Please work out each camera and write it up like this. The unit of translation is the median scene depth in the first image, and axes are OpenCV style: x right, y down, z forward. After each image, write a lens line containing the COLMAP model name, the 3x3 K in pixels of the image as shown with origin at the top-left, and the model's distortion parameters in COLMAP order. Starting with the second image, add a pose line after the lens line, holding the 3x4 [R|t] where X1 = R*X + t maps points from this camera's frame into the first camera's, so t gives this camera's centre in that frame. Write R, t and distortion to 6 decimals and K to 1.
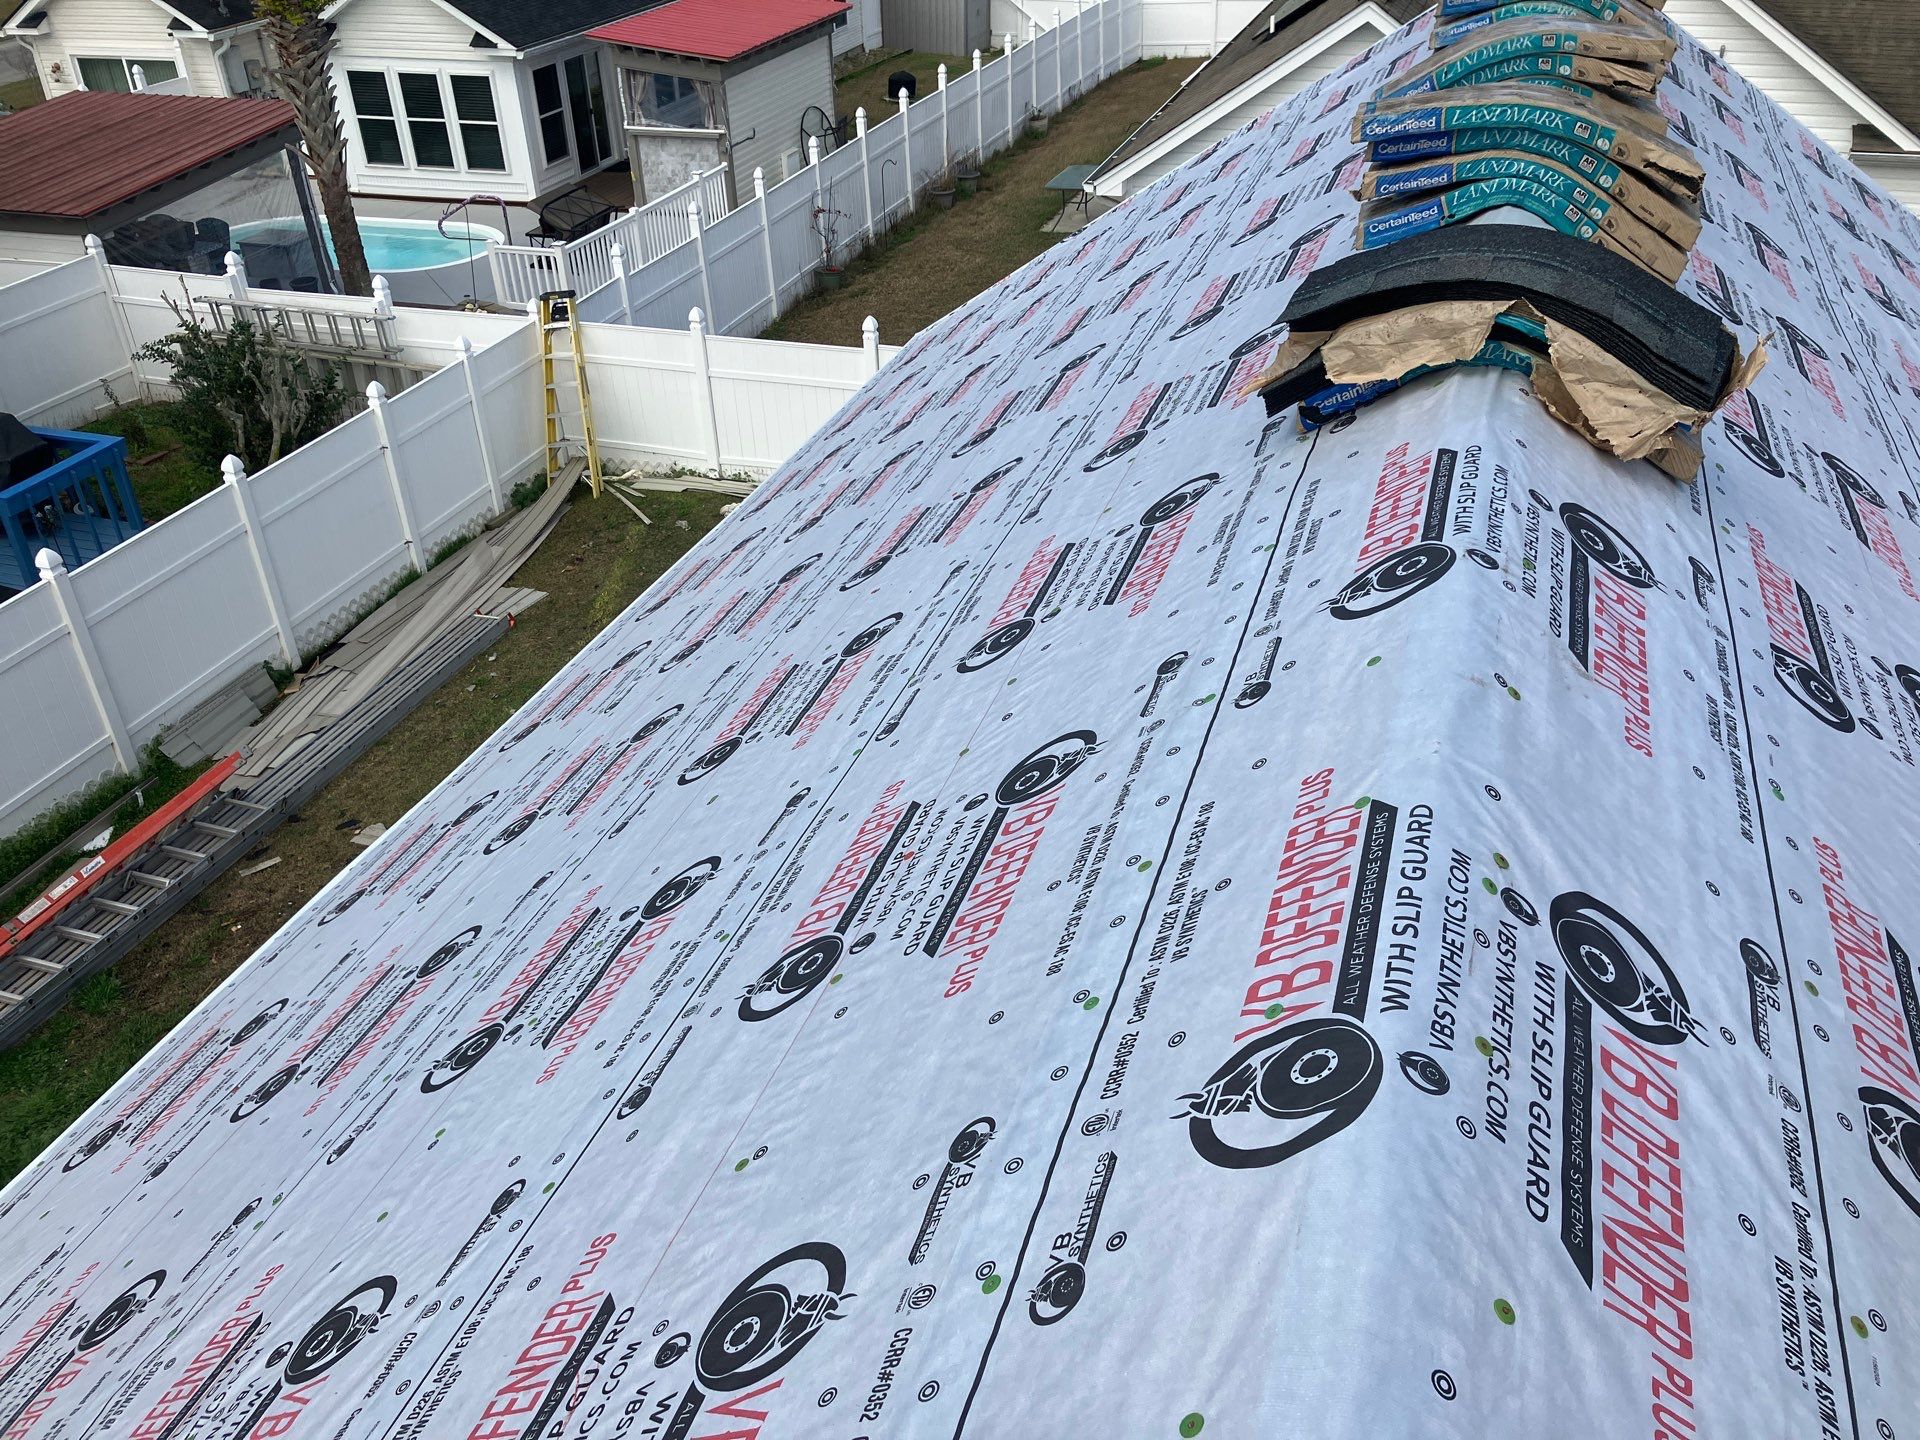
lens RADIAL K [[1545.3, 0, 976.6], [0, 1545.3, 721.0], [0, 0, 1]] dist [0.012676, -0.021727]
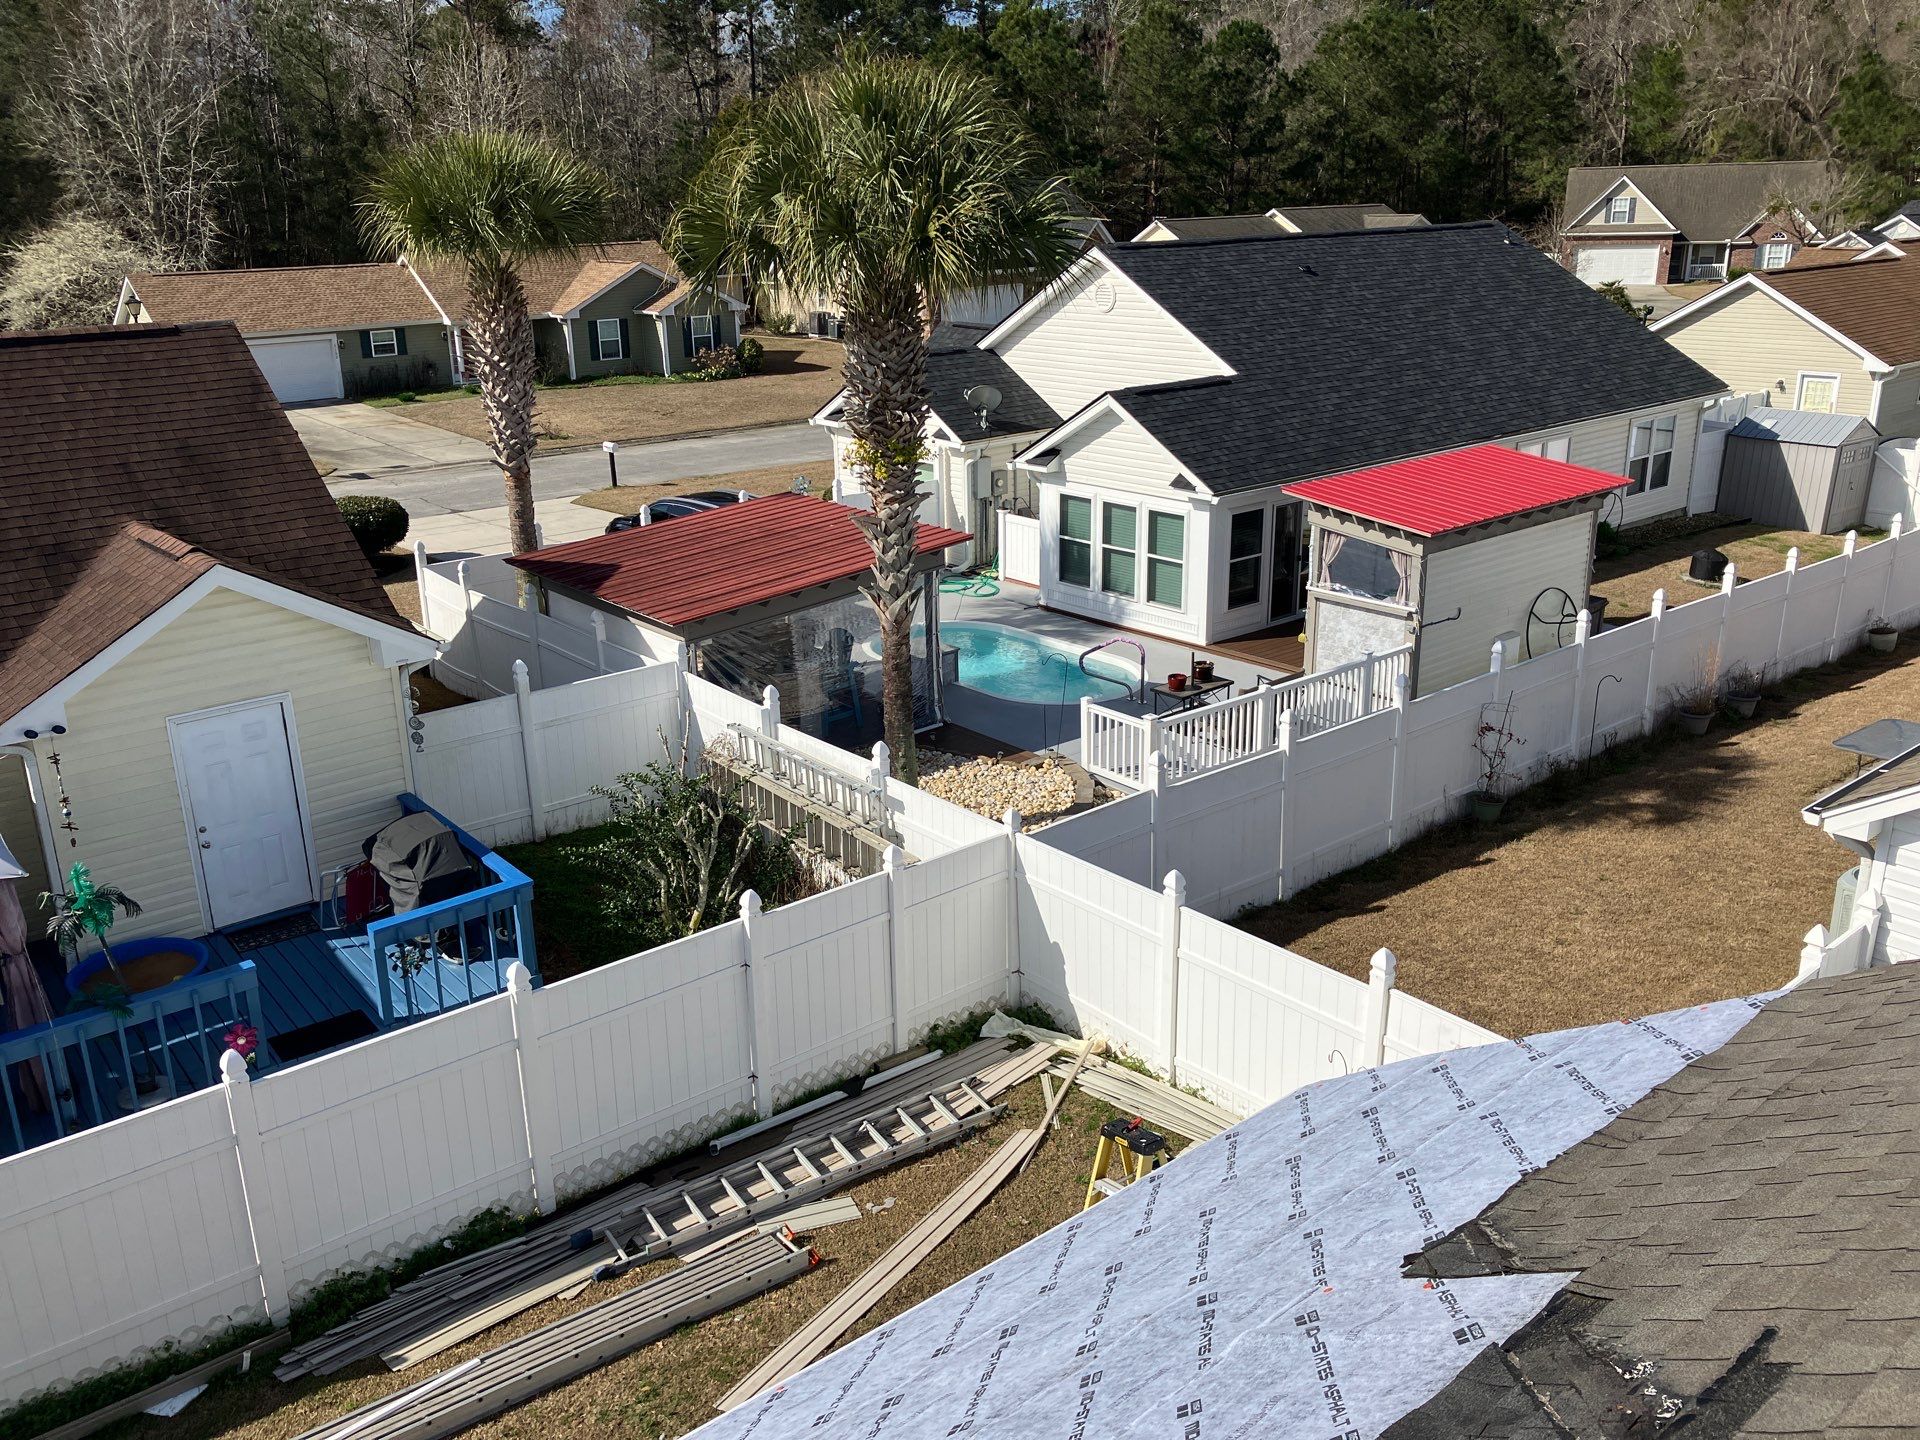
lens RADIAL K [[1545.3, 0, 921.0], [0, 1545.3, 695.5], [0, 0, 1]] dist [0.012676, -0.021727]
pose [[0.833342, 0.174584, -0.524463, 0.065975], [-0.296135, 0.942169, -0.156911, -0.126113], [0.466739, 0.286072, 0.836850, 0.181745]]
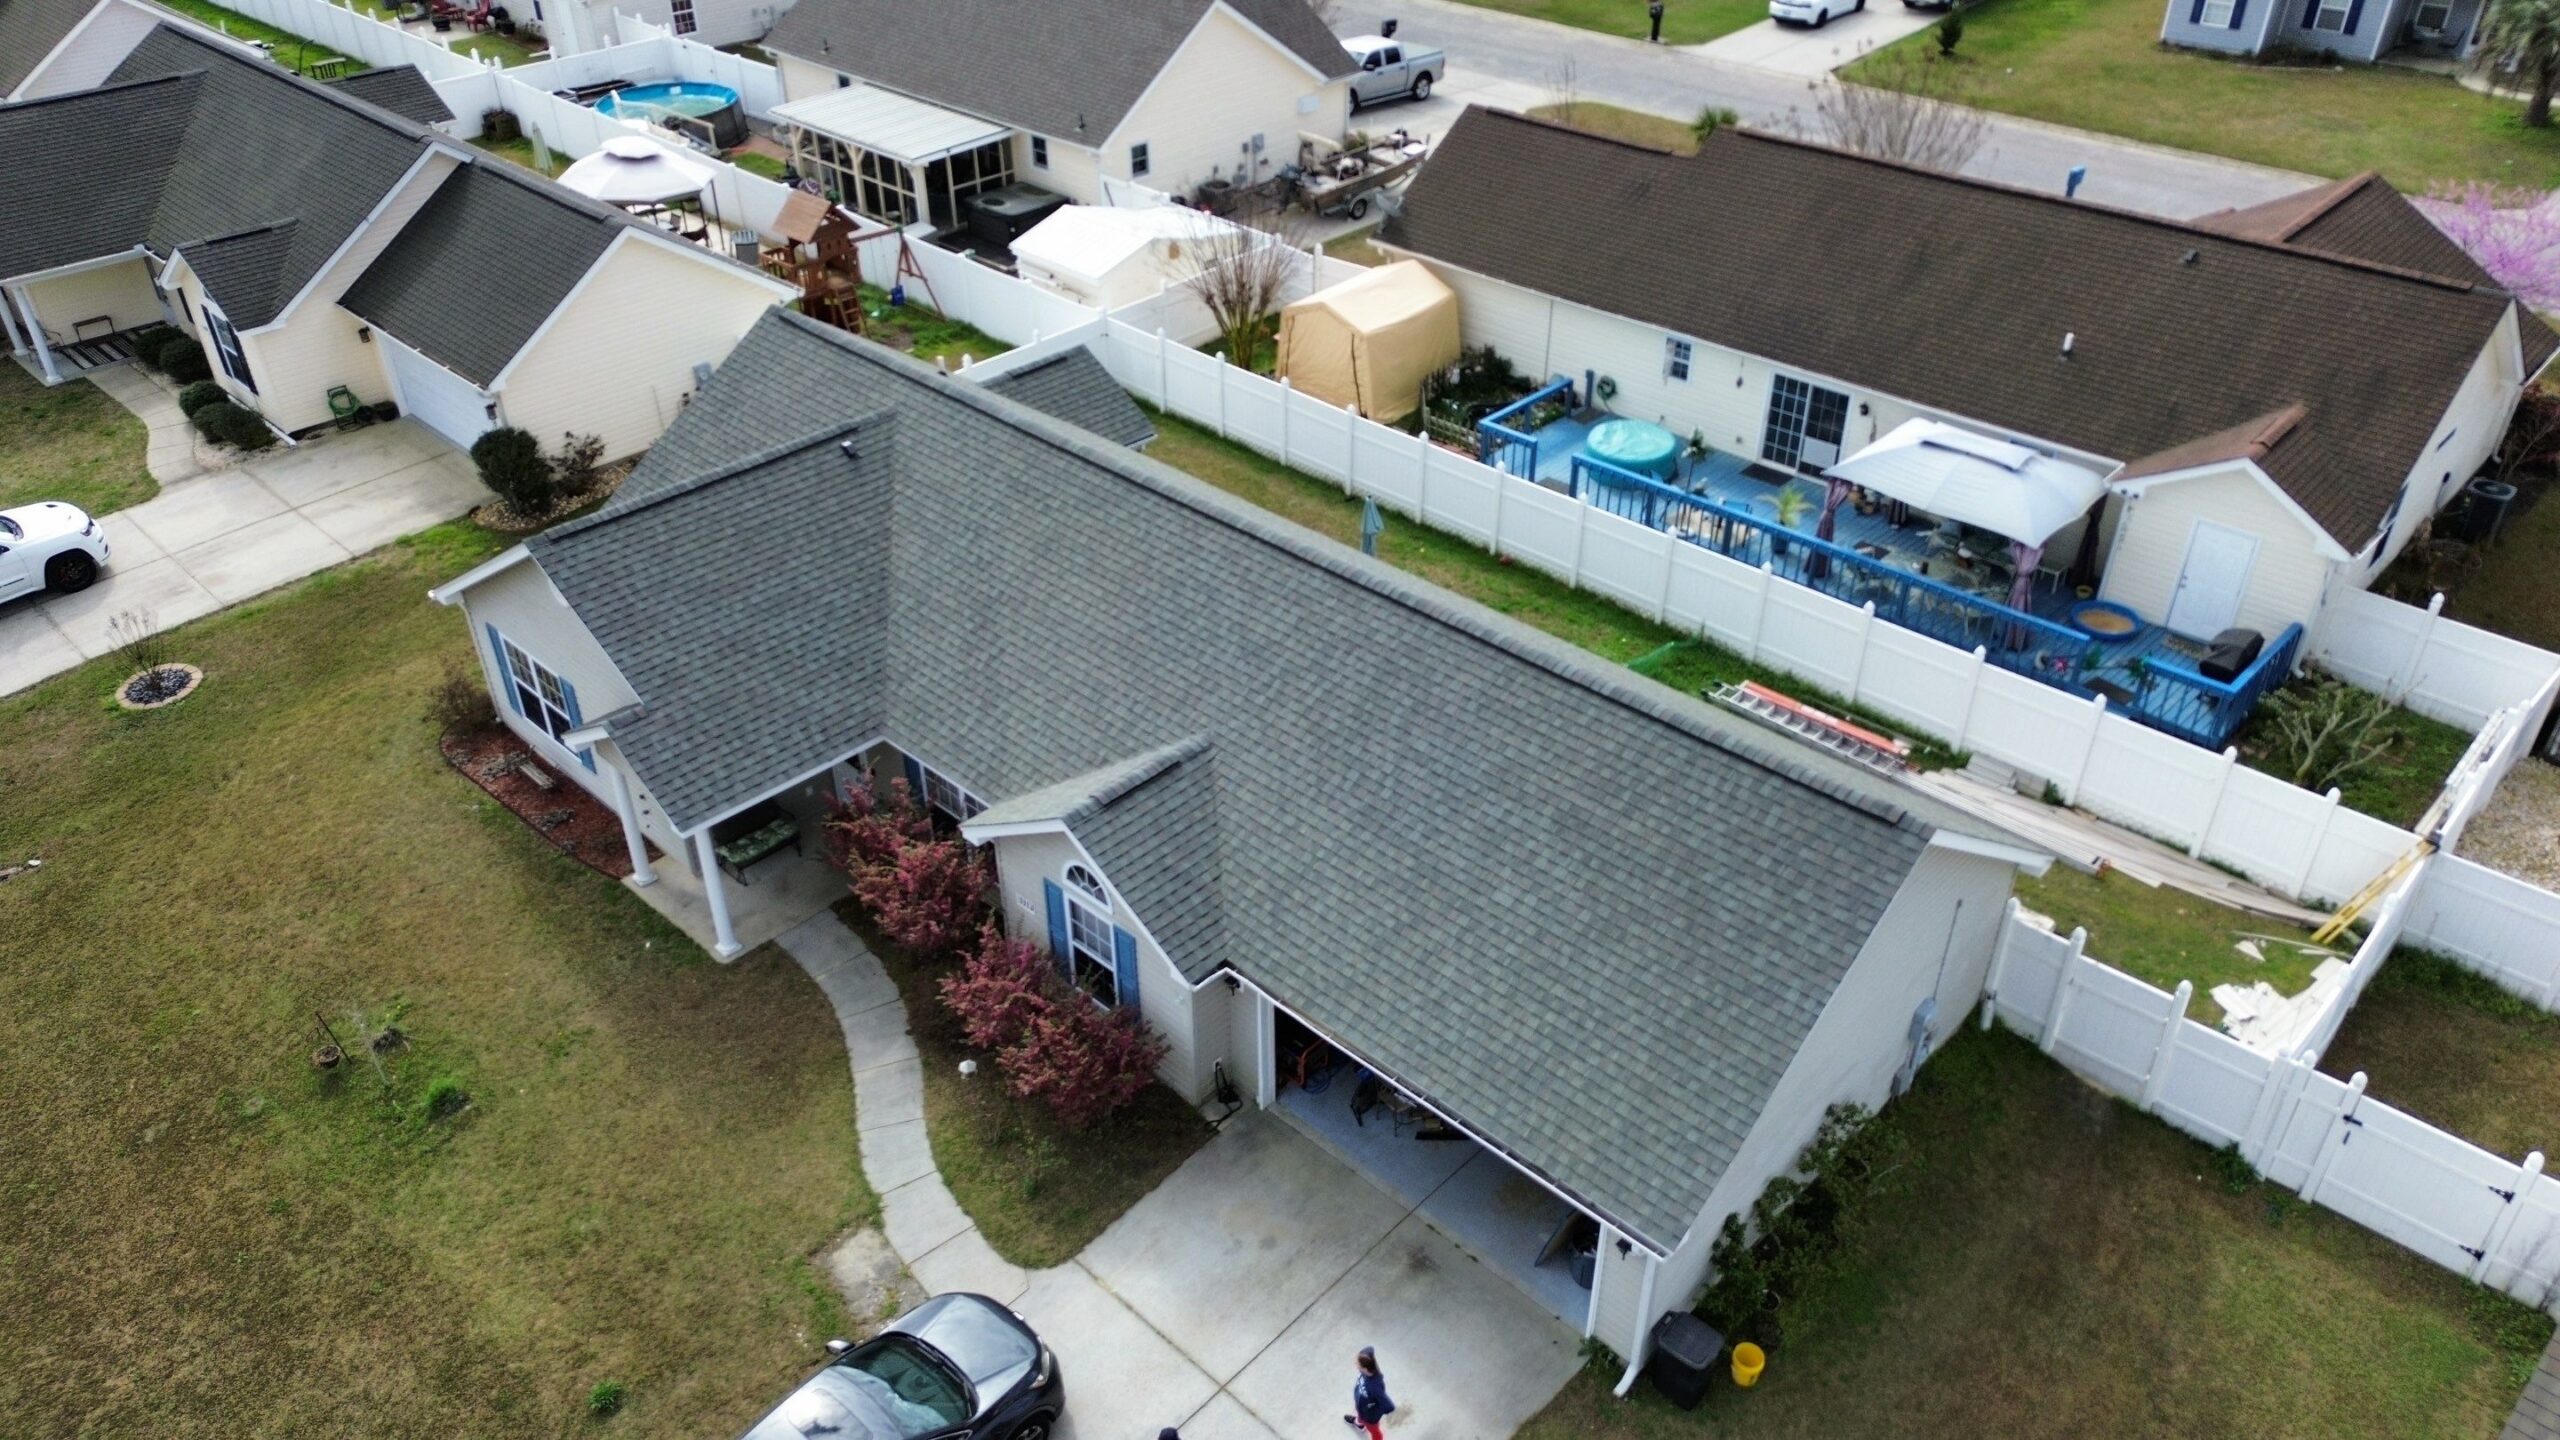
lens RADIAL K [[1795.9, 0, 1293.2], [0, 1795.9, 711.8], [0, 0, 1]] dist [0.072734, -0.063140]
pose [[-0.431444, 0.528830, -0.730887, 0.801330], [-0.469485, 0.560199, 0.682467, -0.624414], [0.770351, 0.637587, 0.006583, 0.133134]]
